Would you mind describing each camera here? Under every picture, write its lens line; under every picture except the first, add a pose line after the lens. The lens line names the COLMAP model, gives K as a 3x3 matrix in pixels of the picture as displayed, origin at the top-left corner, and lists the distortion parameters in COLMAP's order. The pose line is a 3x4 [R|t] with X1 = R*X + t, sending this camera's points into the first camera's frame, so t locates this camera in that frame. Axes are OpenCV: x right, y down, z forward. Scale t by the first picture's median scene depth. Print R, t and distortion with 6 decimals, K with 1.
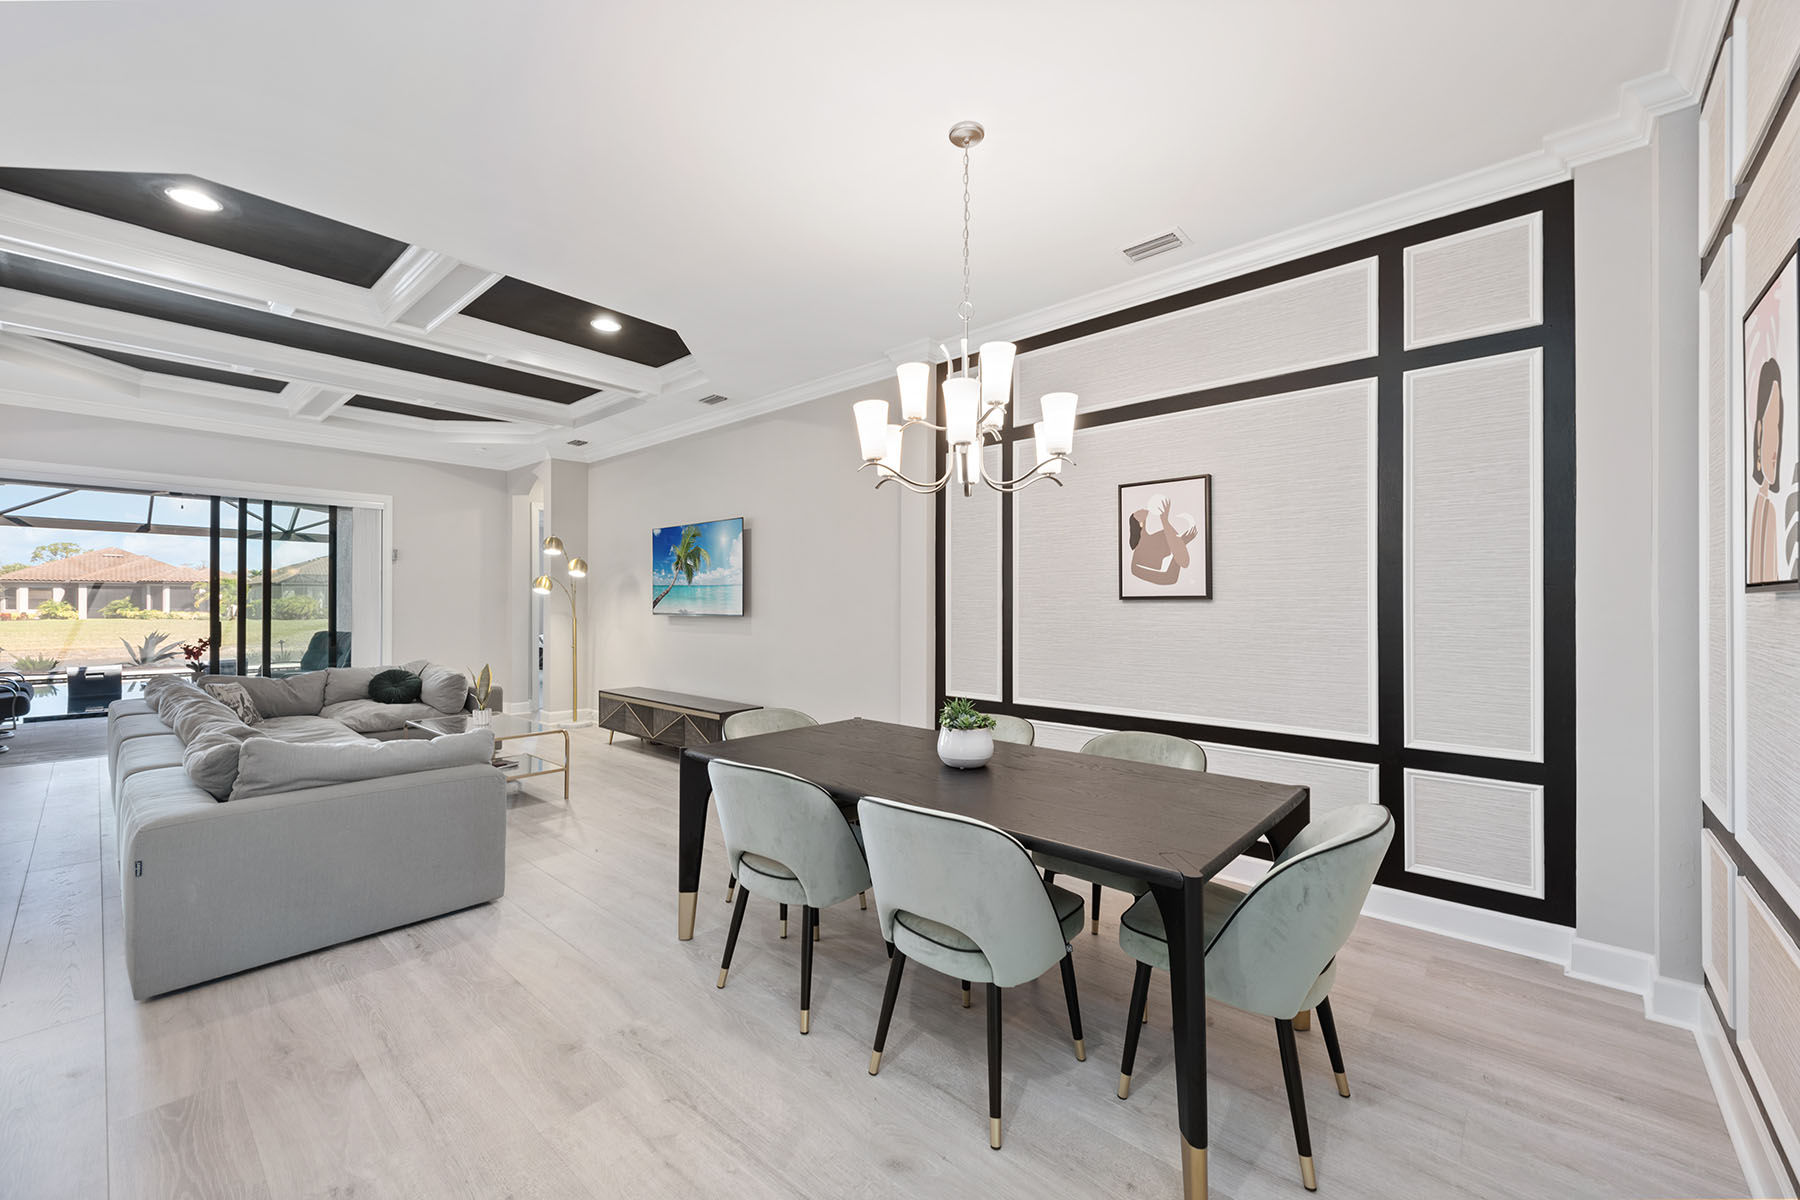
lens RADIAL K [[707.6, 0, 900.0], [0, 707.6, 600.0], [0, 0, 1]] dist [0.003062, -0.000311]
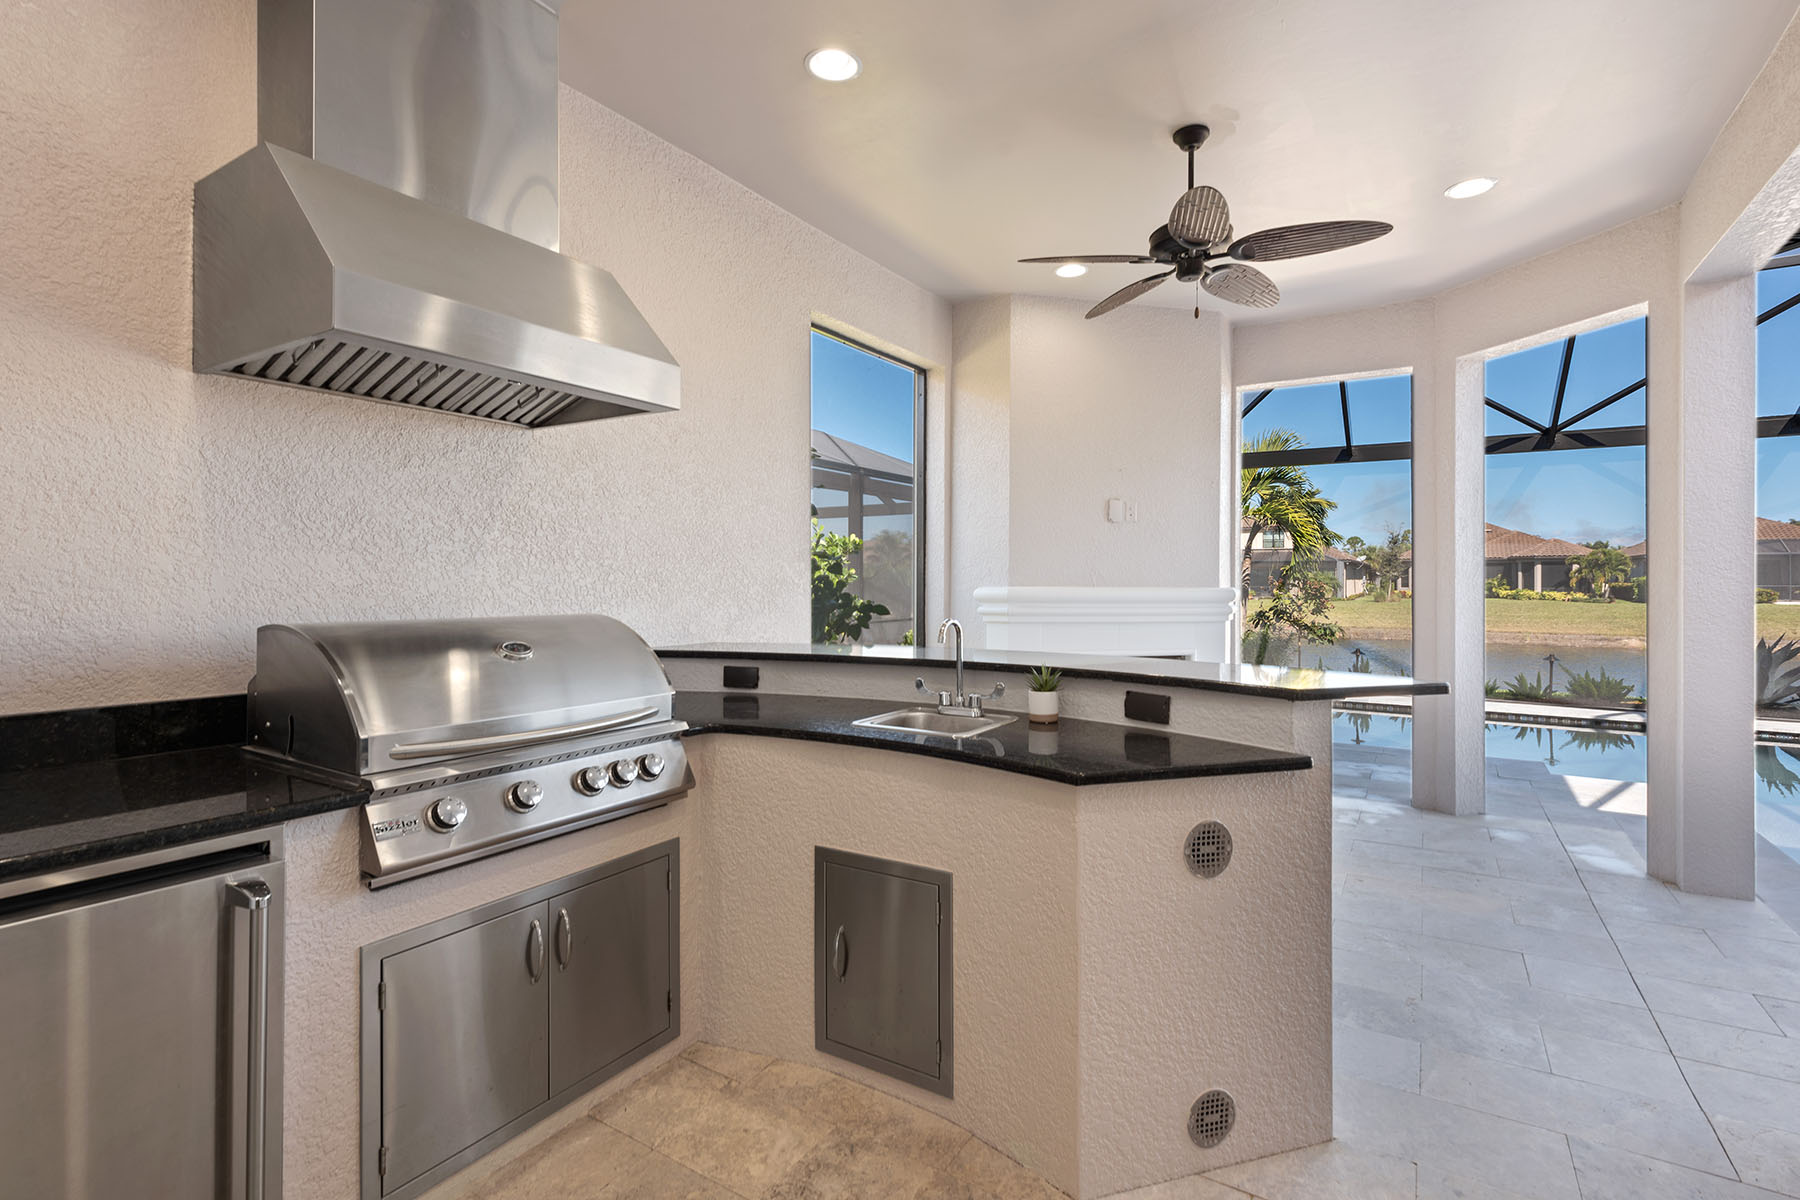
lens RADIAL K [[825.2, 0, 905.0], [0, 825.2, 580.8], [0, 0, 1]] dist [0.013416, -0.006977]
pose [[0.151372, -0.001080, -0.988476, -1.227156], [0.004571, 0.999989, -0.000393, 0.001743], [0.988466, -0.004459, 0.151375, 0.653838]]
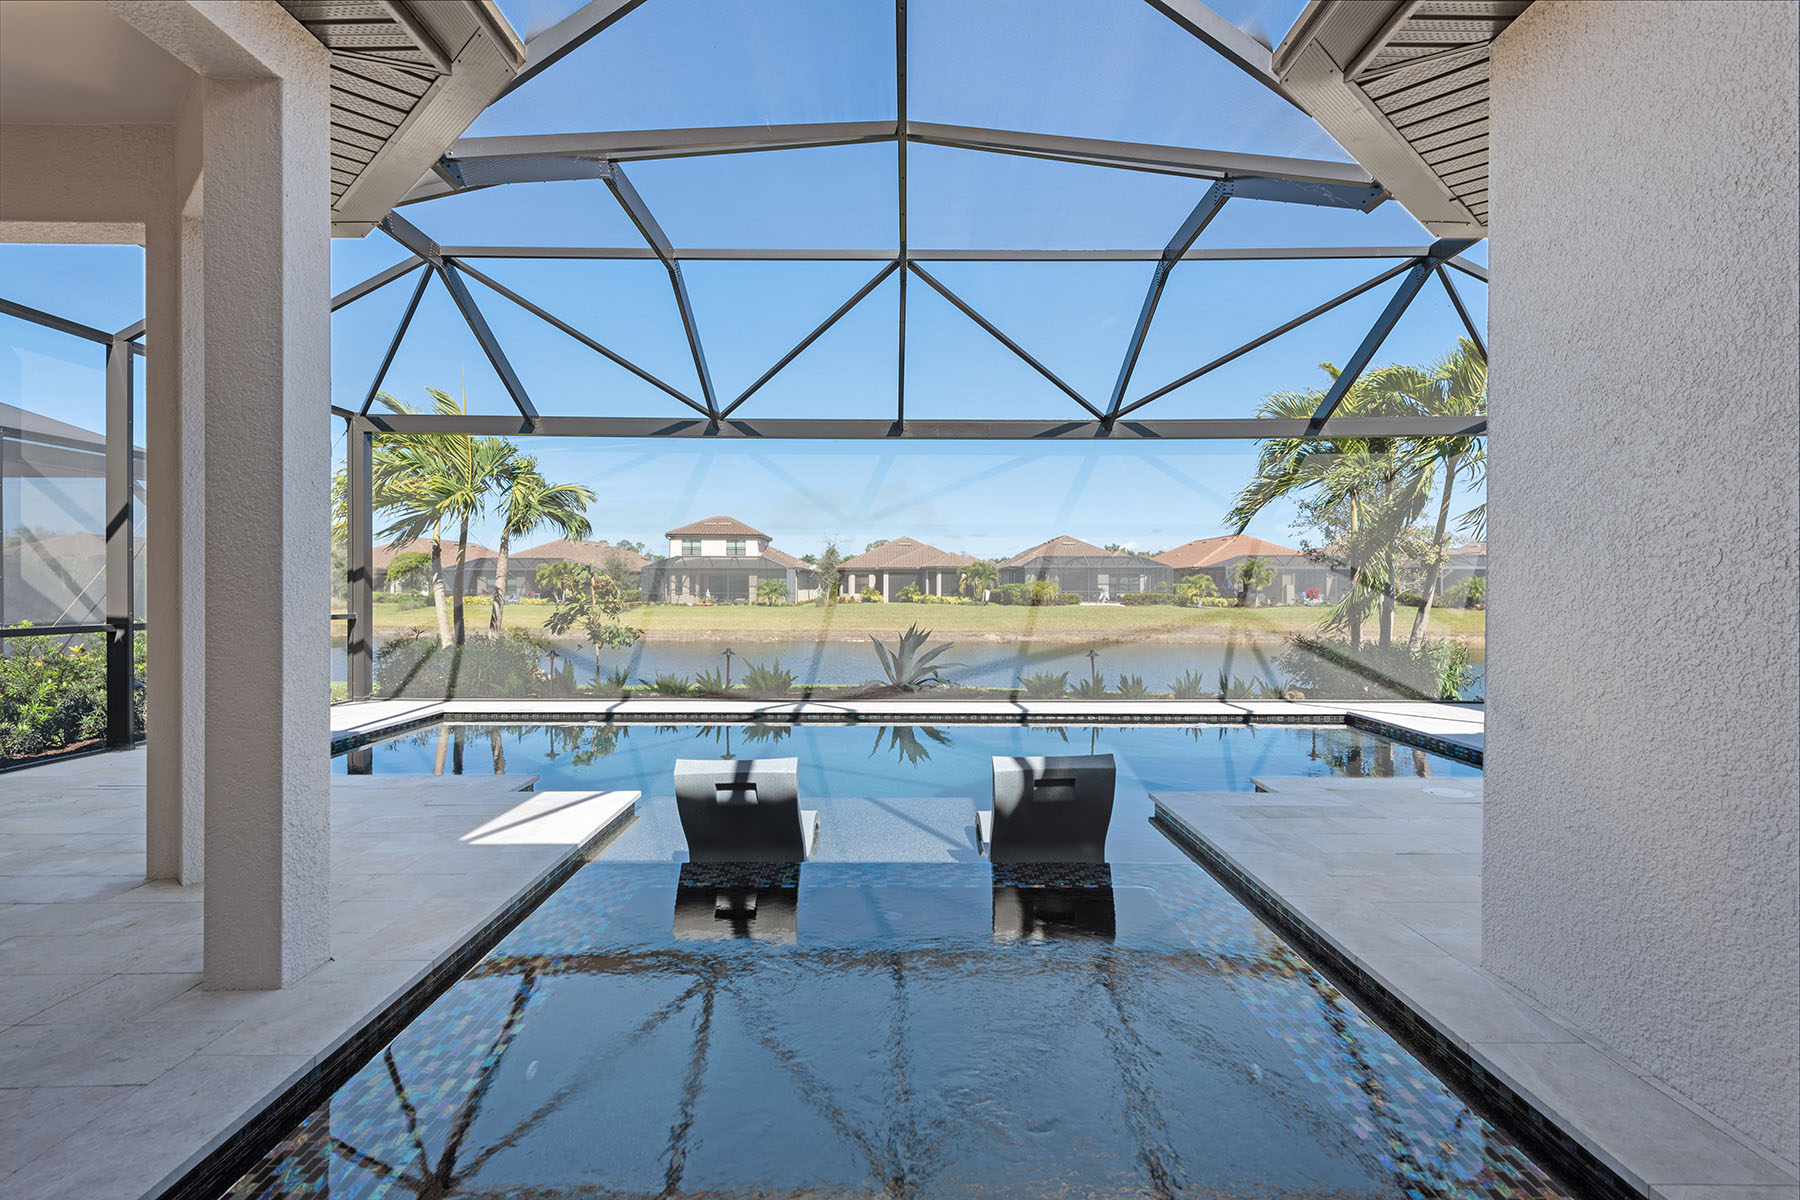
lens RADIAL K [[860.4, 0, 902.0], [0, 860.4, 600.7], [0, 0, 1]] dist [0.012719, -0.000206]
pose [[0.661975, 0.009170, -0.749470, -1.201676], [0.003192, 0.999882, 0.015052, 0.029941], [0.749519, -0.012356, 0.661867, 1.195769]]
